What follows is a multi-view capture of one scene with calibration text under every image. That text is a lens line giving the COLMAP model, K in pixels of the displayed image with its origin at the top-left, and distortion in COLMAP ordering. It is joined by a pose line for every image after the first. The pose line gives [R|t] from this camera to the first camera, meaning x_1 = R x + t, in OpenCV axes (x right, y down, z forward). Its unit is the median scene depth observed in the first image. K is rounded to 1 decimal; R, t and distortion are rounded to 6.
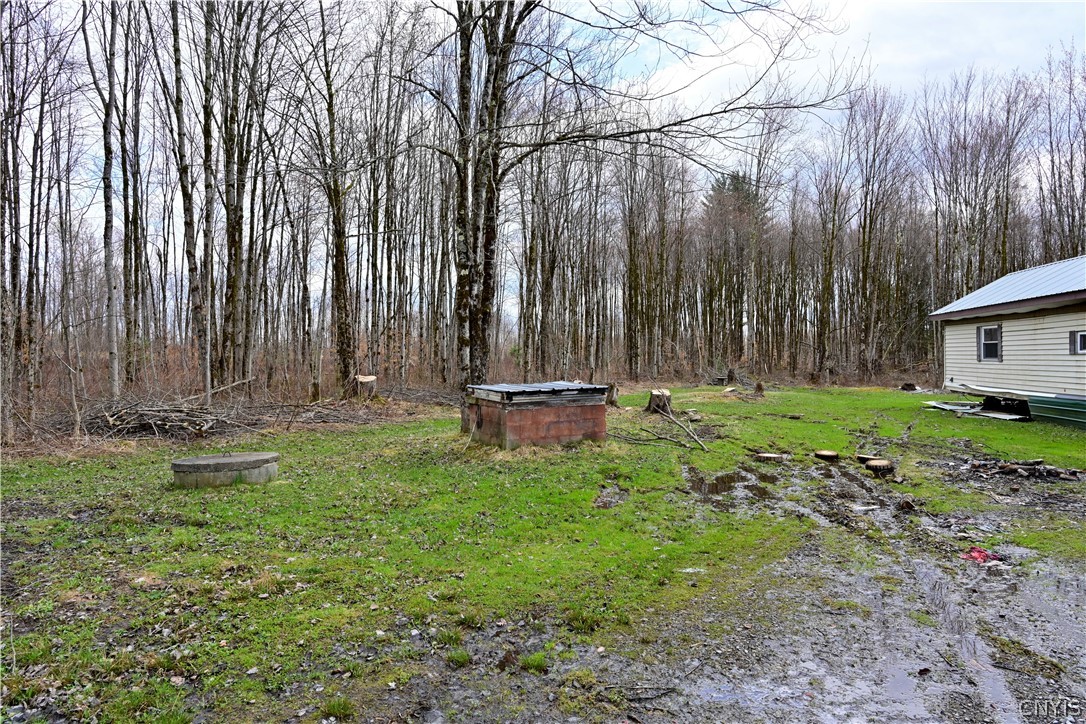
lens RADIAL K [[708.3, 0, 541.6], [0, 708.3, 357.1], [0, 0, 1]] dist [0.004348, -0.000128]
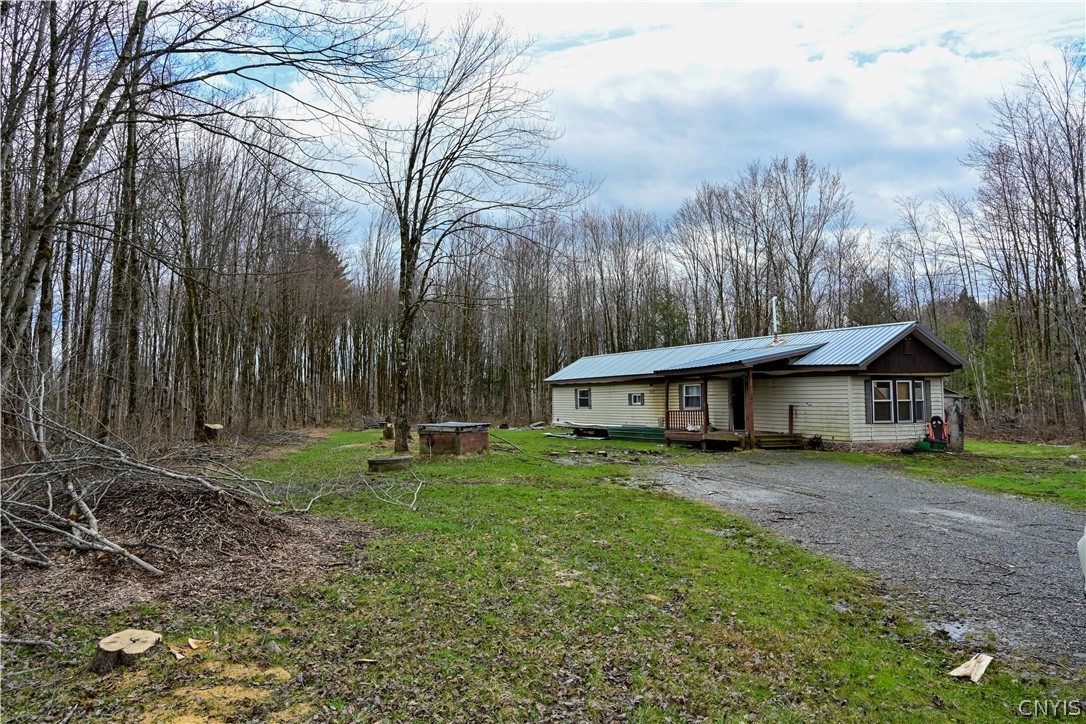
lens RADIAL K [[708.3, 0, 544.2], [0, 708.3, 361.9], [0, 0, 1]] dist [0.004348, -0.000128]
pose [[0.805436, 0.027353, 0.592051, -0.537667], [0.009363, 0.998223, -0.058855, -0.007797], [-0.592609, 0.052947, 0.803749, -0.408308]]
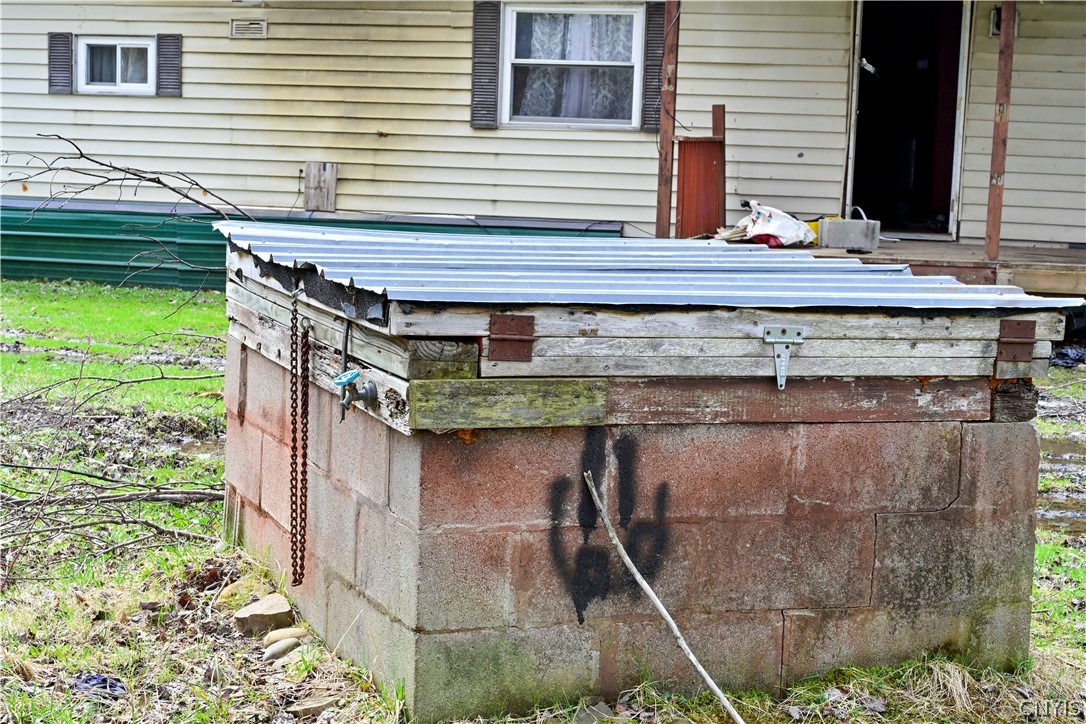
lens RADIAL K [[1882.3, 0, 542.8], [0, 1882.3, 362.1], [0, 0, 1]] dist [-0.000547, 0.000000]
pose [[0.040409, -0.122306, 0.991670, -0.232812], [-0.026107, 0.992012, 0.123412, 0.006455], [-0.998842, -0.030876, 0.036893, 0.551389]]
